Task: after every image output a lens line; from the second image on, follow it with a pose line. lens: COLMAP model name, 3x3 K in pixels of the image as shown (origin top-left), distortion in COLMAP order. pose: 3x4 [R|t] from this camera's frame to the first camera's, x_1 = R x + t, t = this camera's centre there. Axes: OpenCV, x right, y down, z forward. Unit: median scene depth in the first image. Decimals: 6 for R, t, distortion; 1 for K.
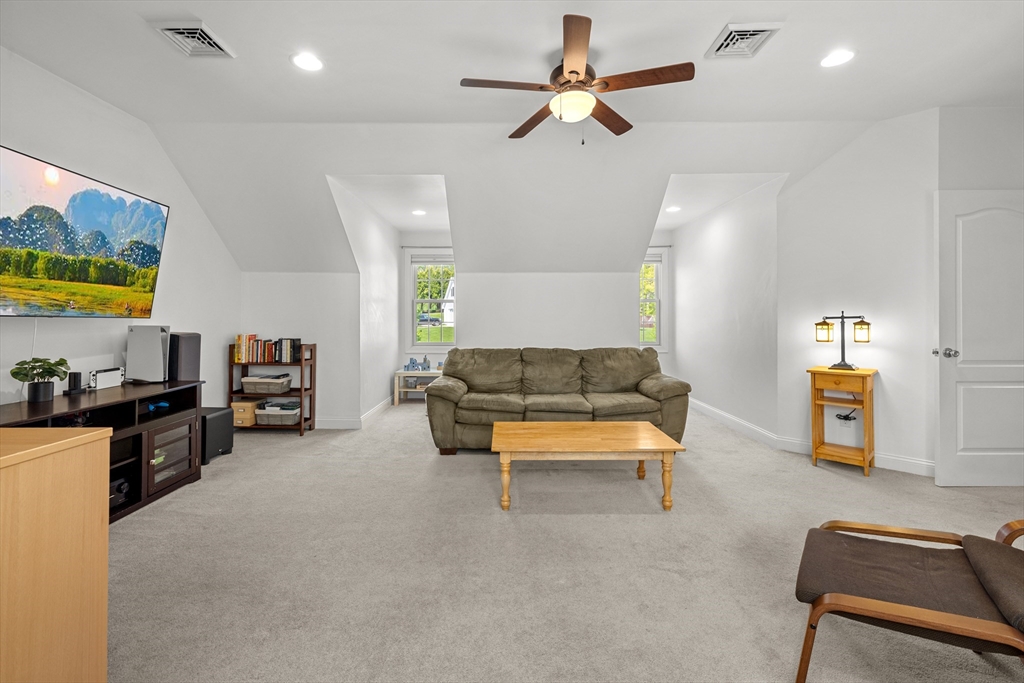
lens RADIAL K [[434.4, 0, 513.4], [0, 434.4, 317.0], [0, 0, 1]] dist [0.000543, 0.000614]
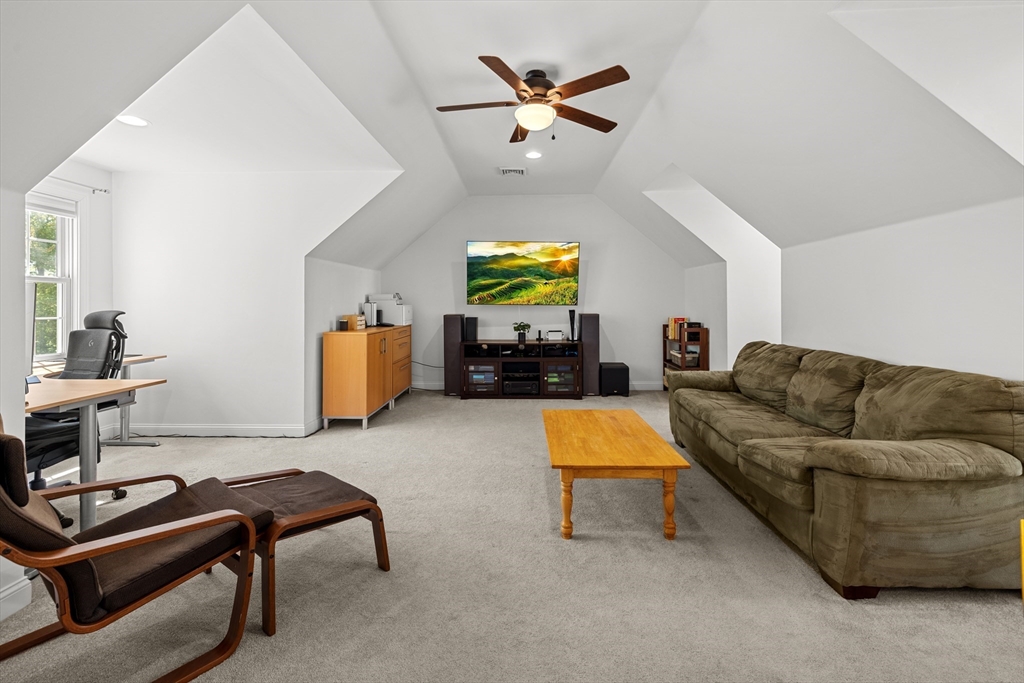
lens RADIAL K [[447.9, 0, 511.9], [0, 447.9, 302.0], [0, 0, 1]] dist [0.000287, 0.000224]
pose [[-0.029599, -0.005472, -0.999547, 1.167293], [0.005136, 0.999971, -0.005626, -0.002244], [0.999549, -0.005300, -0.029570, 0.884930]]
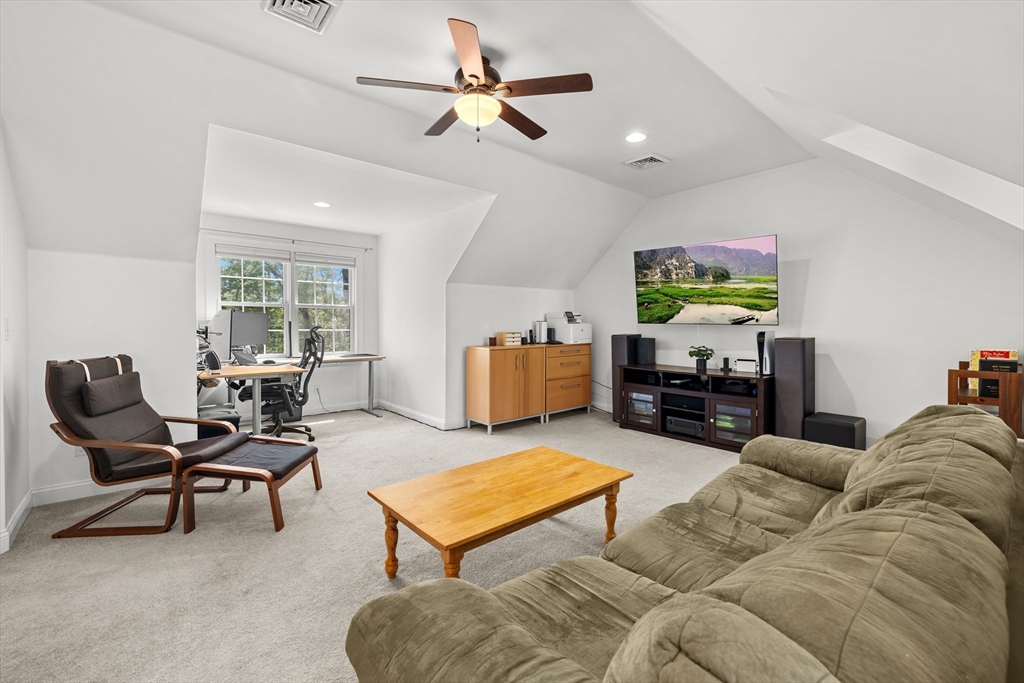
lens RADIAL K [[438.8, 0, 515.9], [0, 438.8, 305.9], [0, 0, 1]] dist [0.000775, 0.000289]
pose [[-0.756885, -0.030759, -0.652824, 0.671486], [-0.004007, 0.999091, -0.042429, 0.002234], [0.653536, -0.029498, -0.756320, 1.672691]]
